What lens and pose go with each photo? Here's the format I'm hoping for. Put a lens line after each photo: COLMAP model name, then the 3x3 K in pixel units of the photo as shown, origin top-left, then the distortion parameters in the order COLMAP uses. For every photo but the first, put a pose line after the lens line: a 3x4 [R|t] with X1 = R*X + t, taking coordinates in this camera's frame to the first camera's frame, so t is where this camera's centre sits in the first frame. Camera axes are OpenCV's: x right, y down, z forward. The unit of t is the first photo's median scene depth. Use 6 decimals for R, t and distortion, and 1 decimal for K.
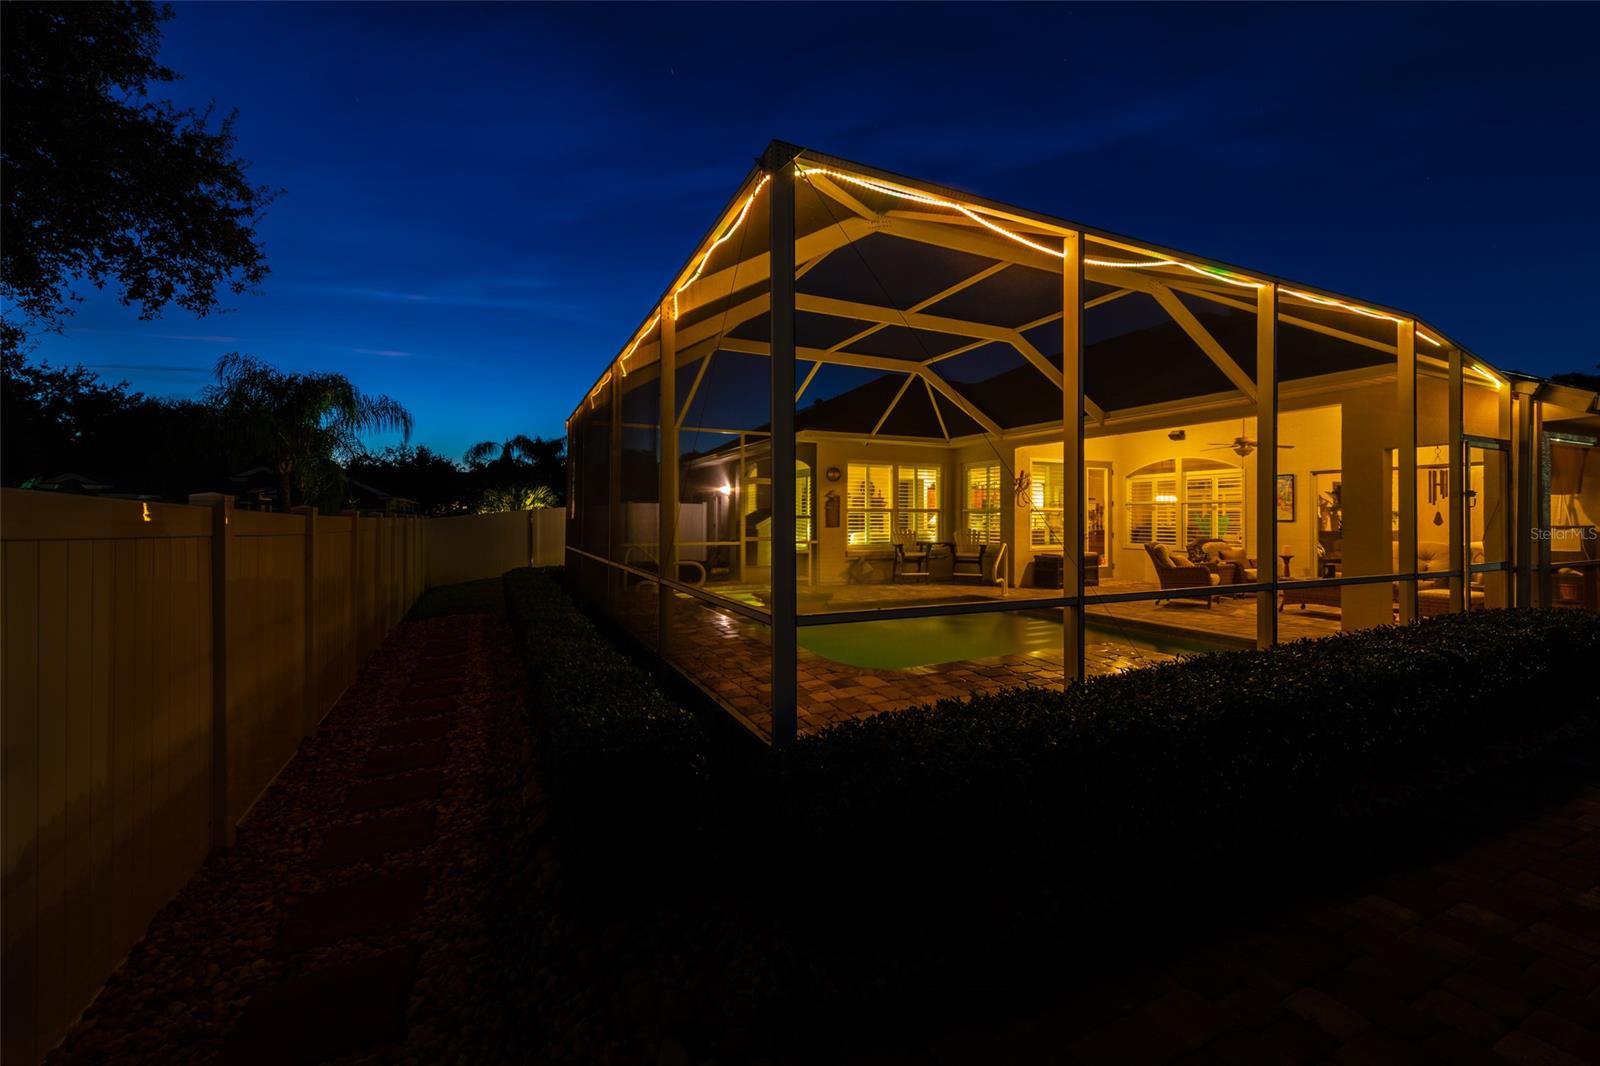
lens RADIAL K [[651.3, 0, 800.0], [0, 651.3, 520.8], [0, 0, 1]] dist [0.006944, 0.000210]
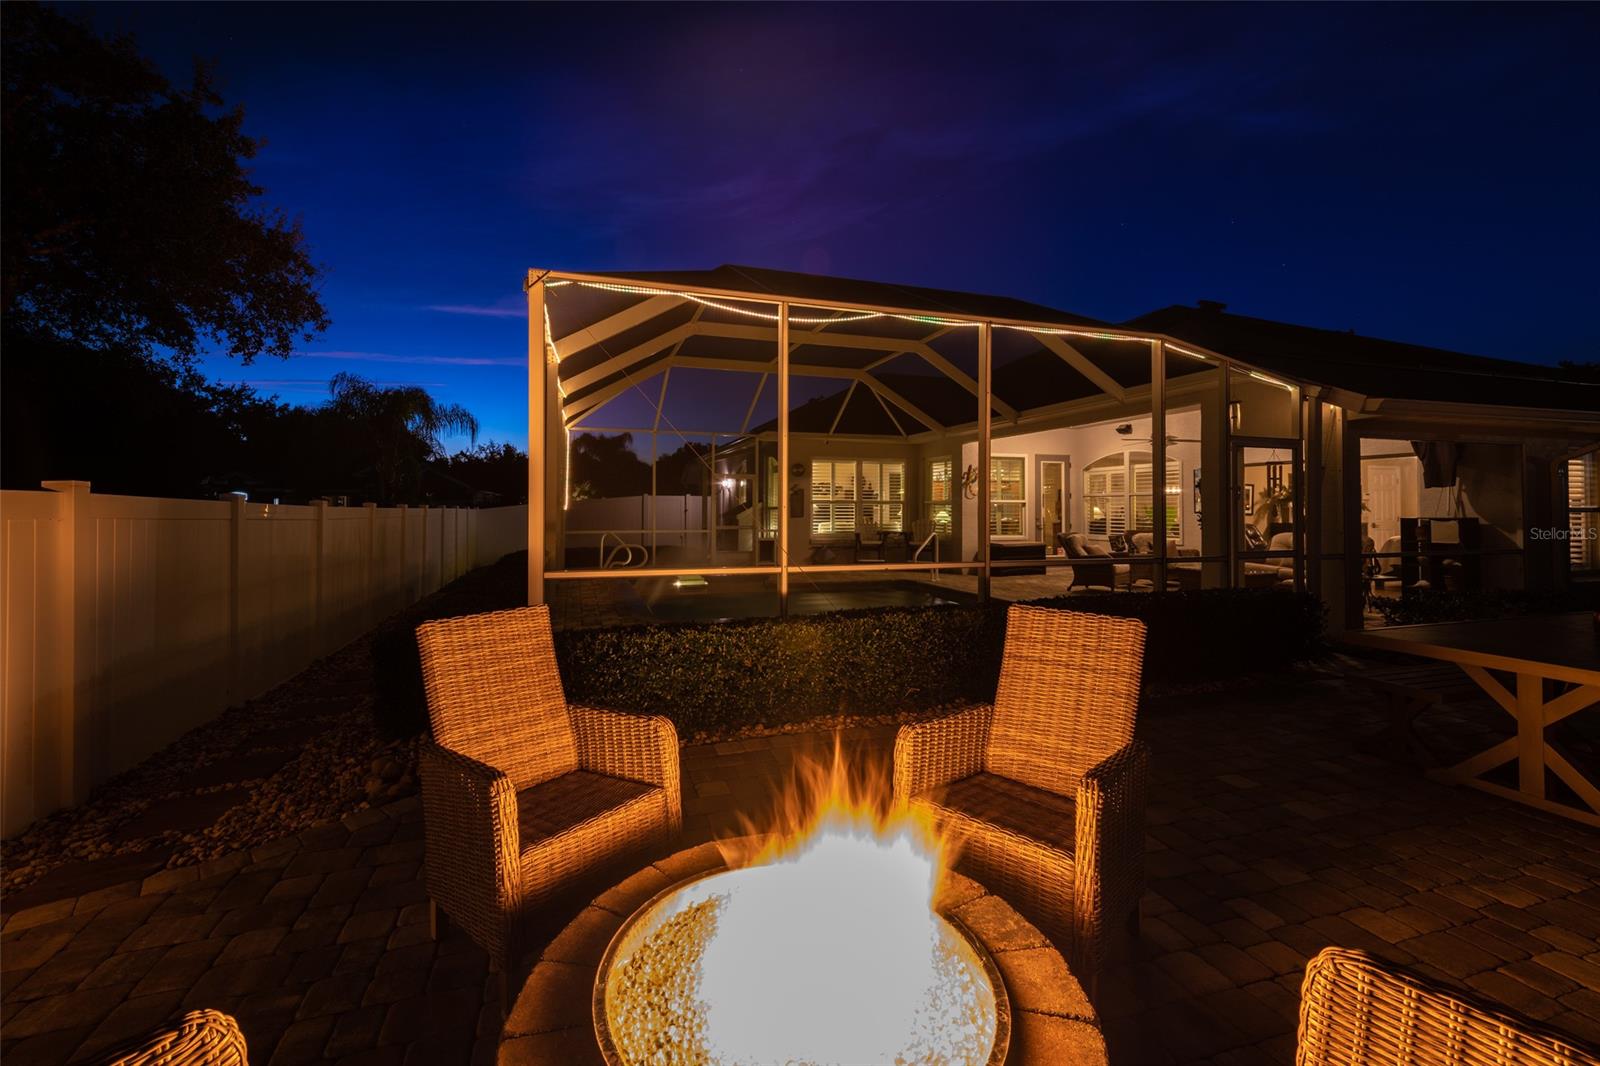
lens RADIAL K [[651.3, 0, 767.0], [0, 651.3, 506.7], [0, 0, 1]] dist [0.006944, 0.000210]
pose [[0.986664, 0.000650, -0.162768, 0.179481], [-0.001968, 0.999967, -0.007932, 0.000424], [0.162757, 0.008146, 0.986632, -0.104303]]
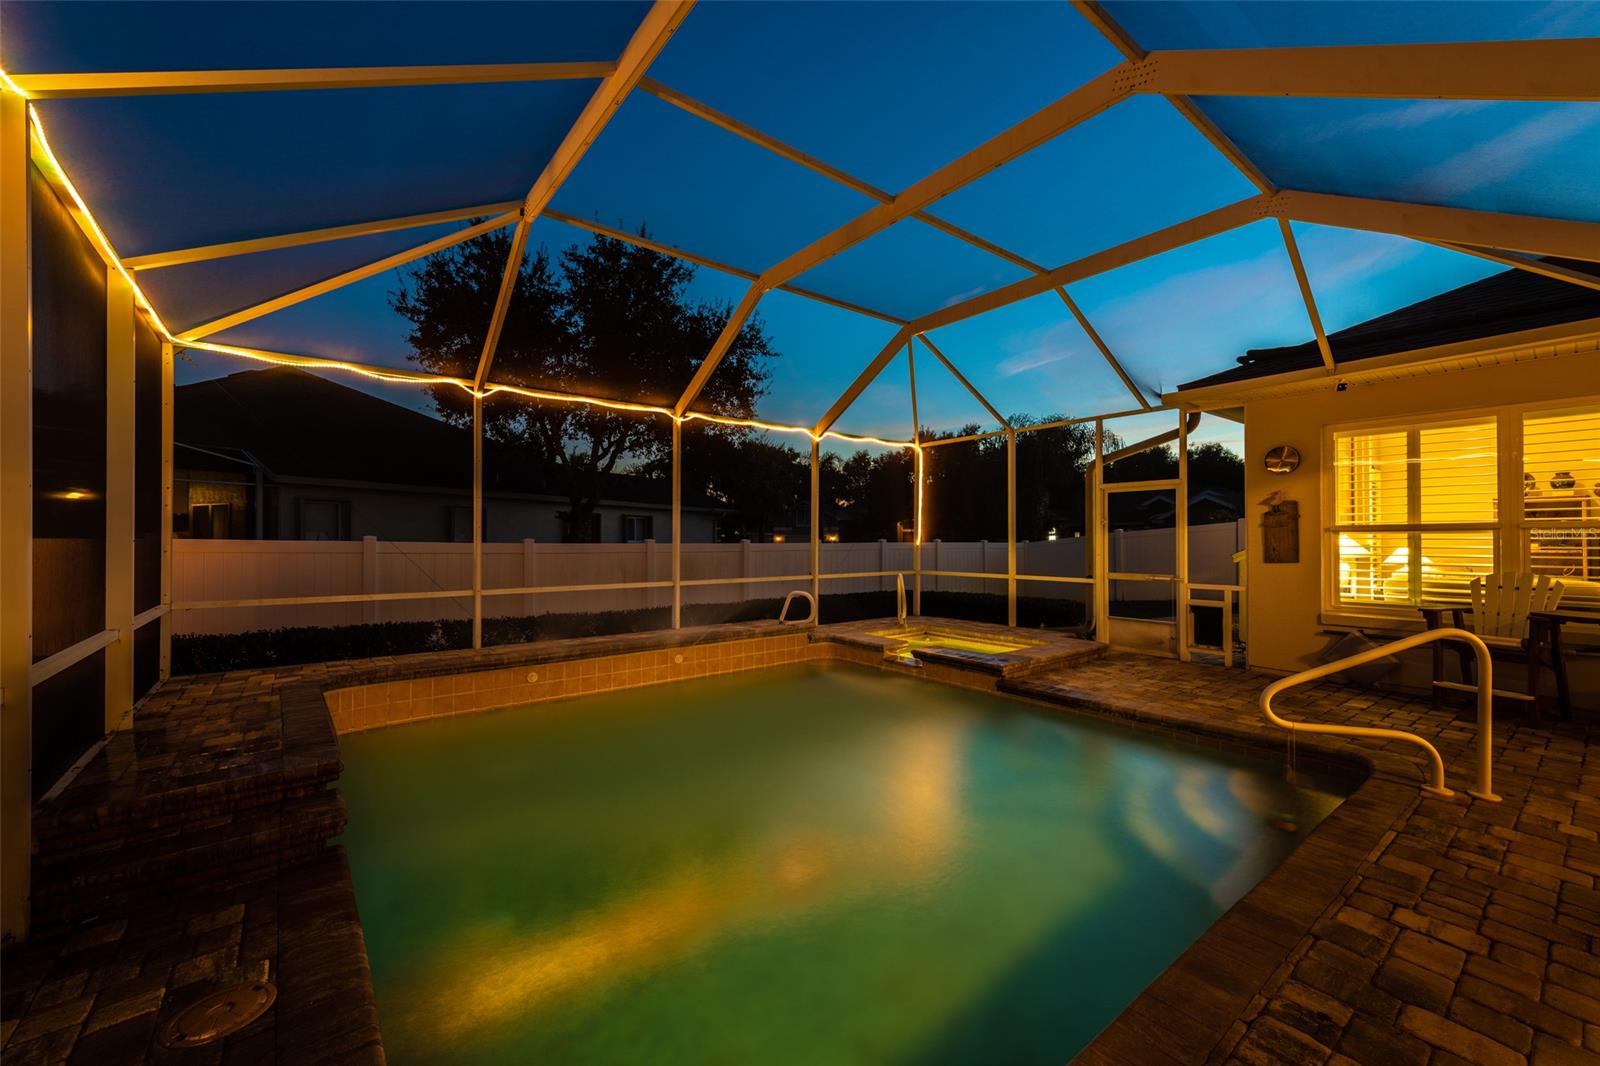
lens RADIAL K [[651.3, 0, 798.0], [0, 651.3, 540.4], [0, 0, 1]] dist [0.006944, 0.000210]
pose [[0.204270, -0.003890, -0.978907, 0.476347], [-0.001840, 0.999989, -0.004358, -0.004726], [0.978913, 0.002691, 0.204261, 0.517598]]
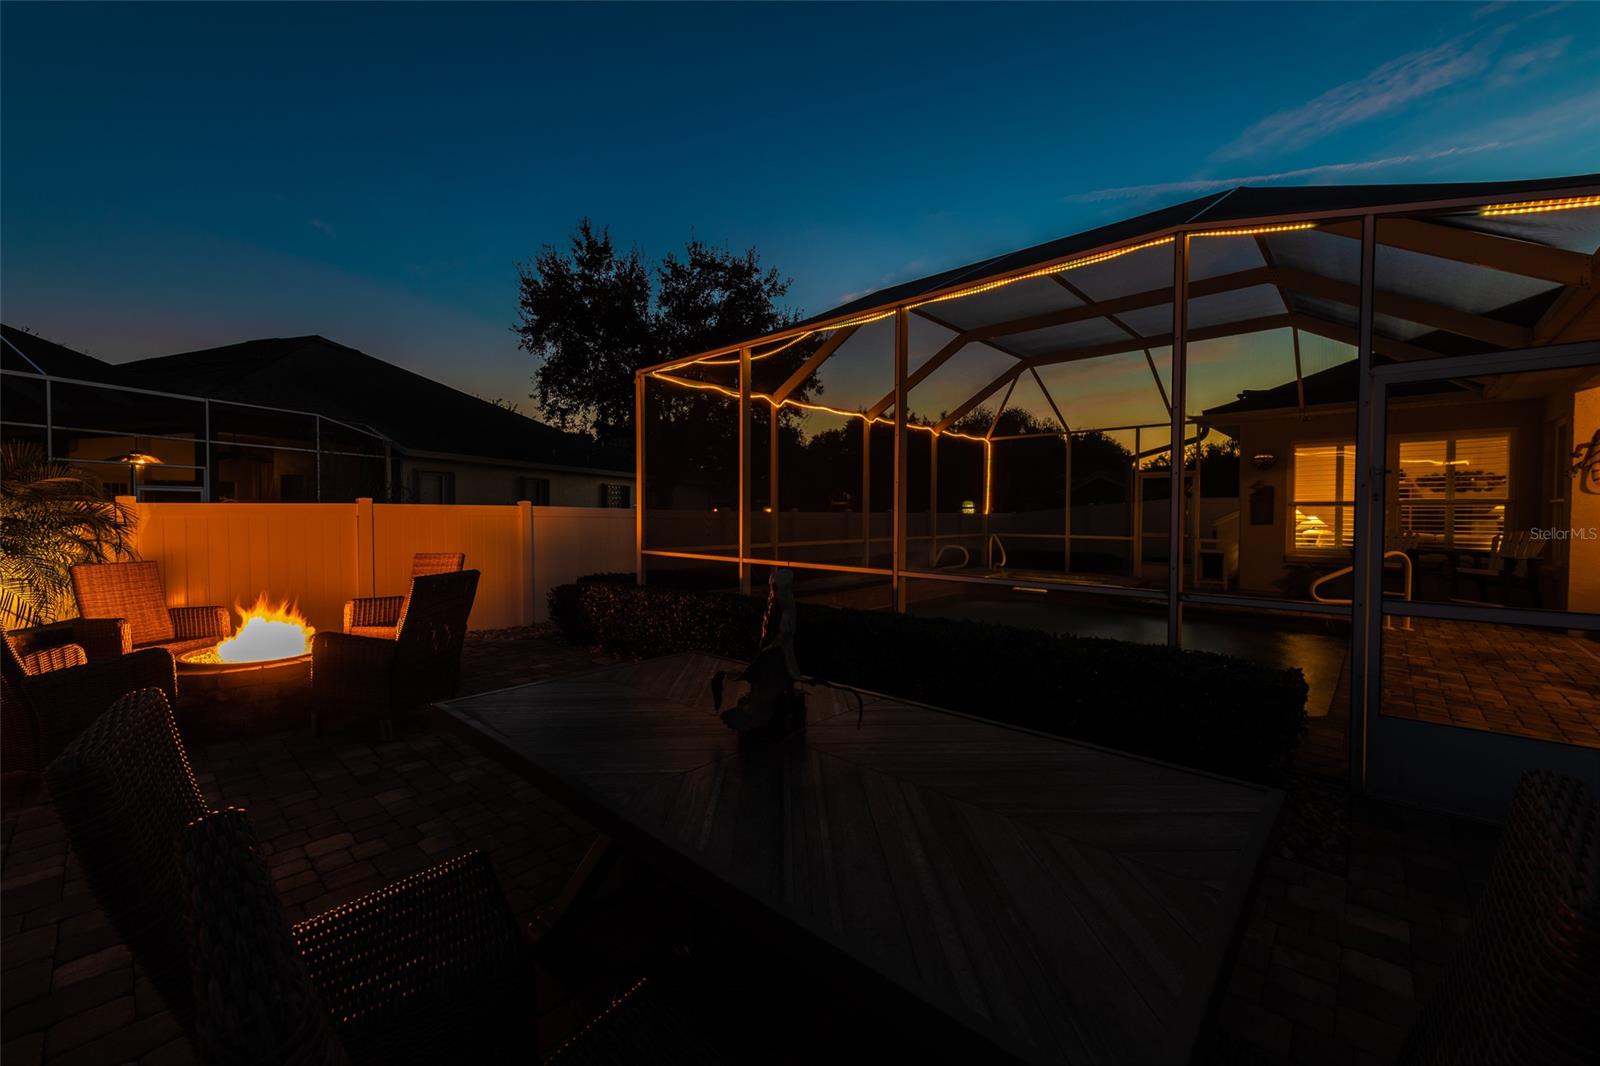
lens RADIAL K [[651.3, 0, 800.9], [0, 651.3, 529.7], [0, 0, 1]] dist [0.006944, 0.000210]
pose [[0.366087, 0.022879, -0.930299, 0.607530], [-0.005068, 0.999732, 0.022592, 0.000482], [0.930567, -0.003556, 0.366105, 0.146965]]
